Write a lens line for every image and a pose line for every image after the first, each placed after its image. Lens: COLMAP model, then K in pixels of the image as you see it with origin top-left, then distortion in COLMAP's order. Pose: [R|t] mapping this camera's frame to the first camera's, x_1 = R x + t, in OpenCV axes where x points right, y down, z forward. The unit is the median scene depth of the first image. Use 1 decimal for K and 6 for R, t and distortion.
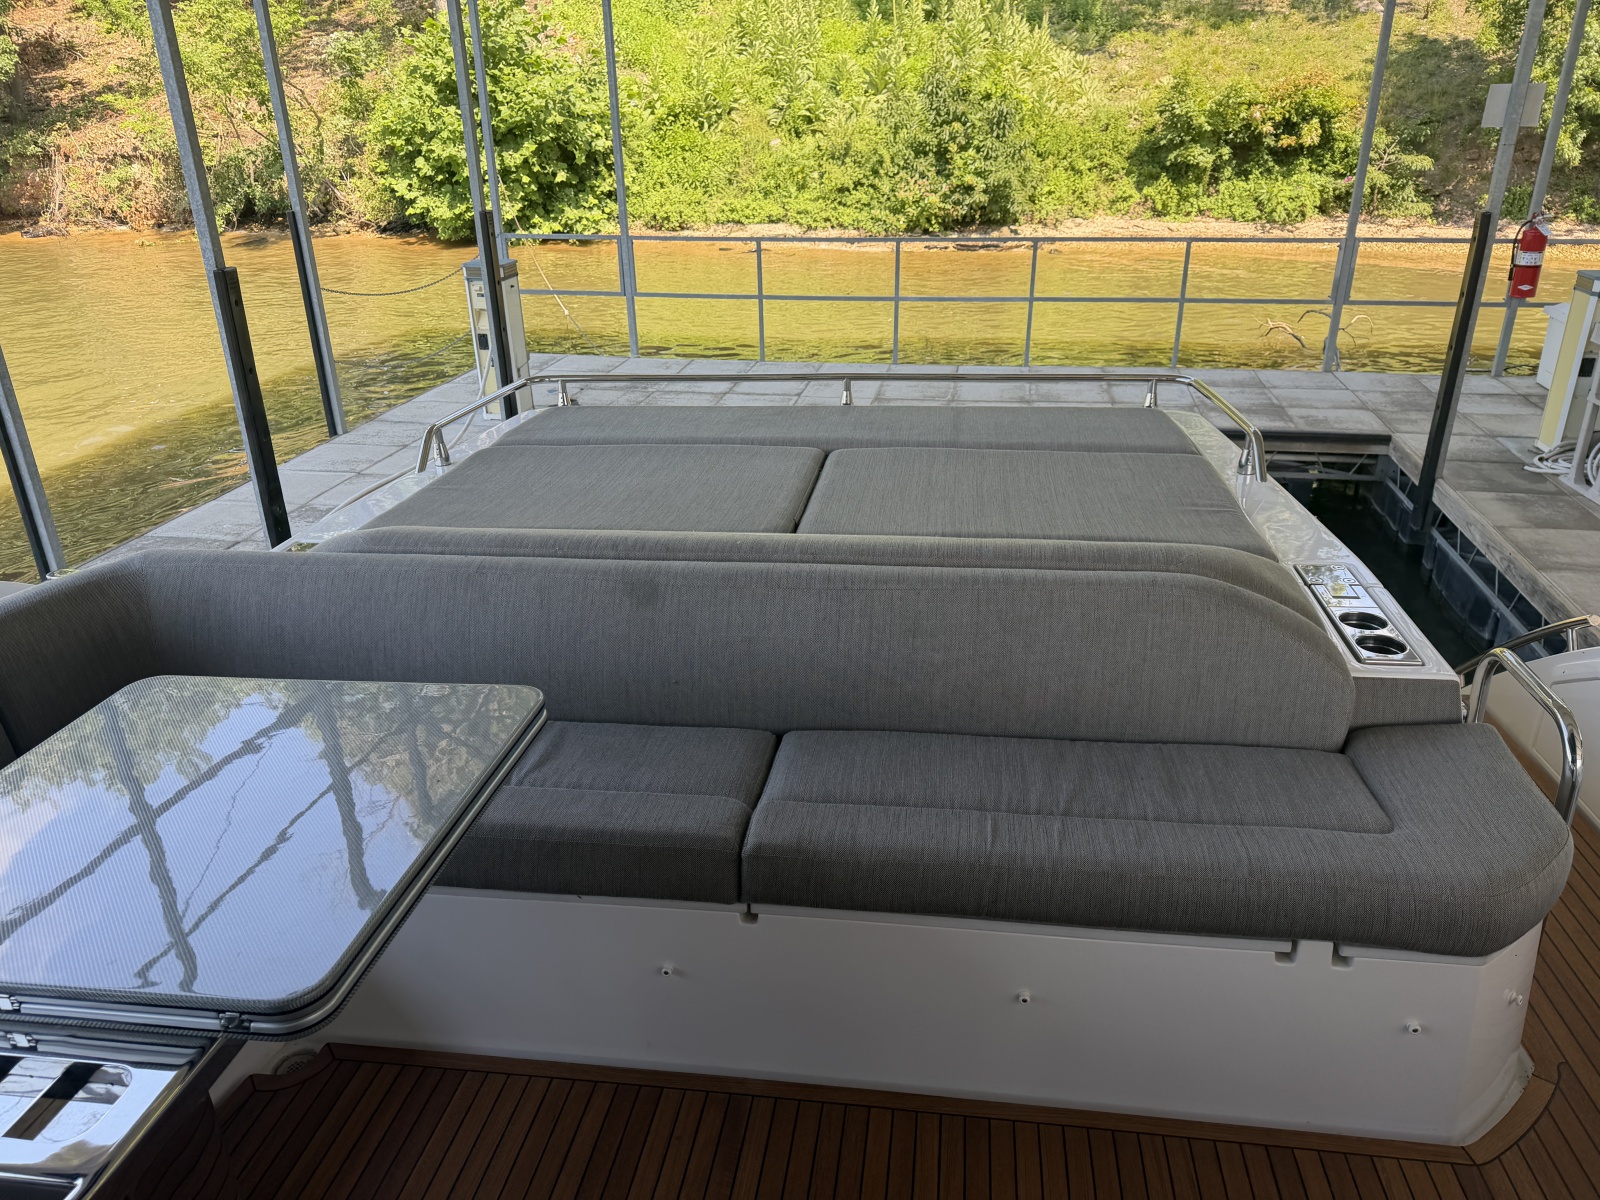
lens RADIAL K [[1119.7, 0, 800.0], [0, 1119.7, 605.5], [0, 0, 1]] dist [0.052002, -0.082672]
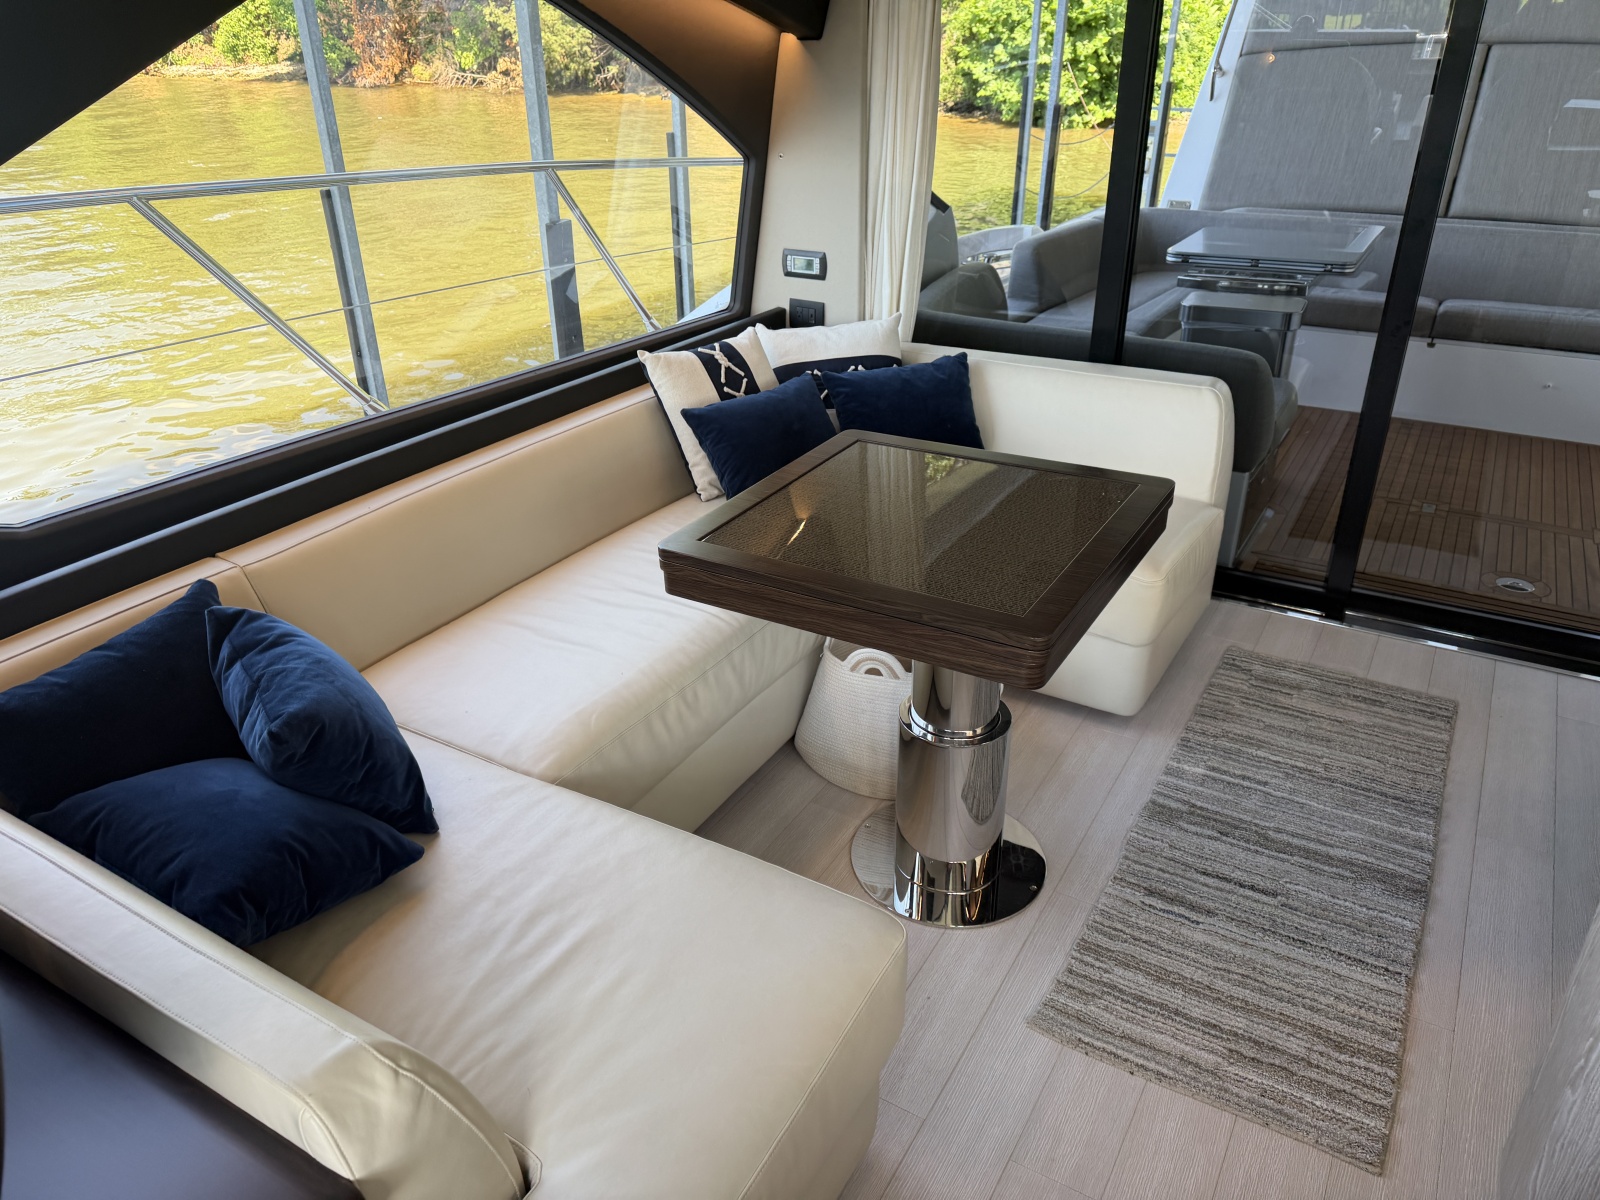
lens RADIAL K [[1135.3, 0, 804.1], [0, 1135.3, 609.4], [0, 0, 1]] dist [-0.000628, -0.007329]
pose [[0.922474, 0.192592, -0.334588, -0.030370], [-0.166070, 0.980353, 0.106436, 0.066529], [0.348513, -0.042620, 0.936334, -0.149805]]
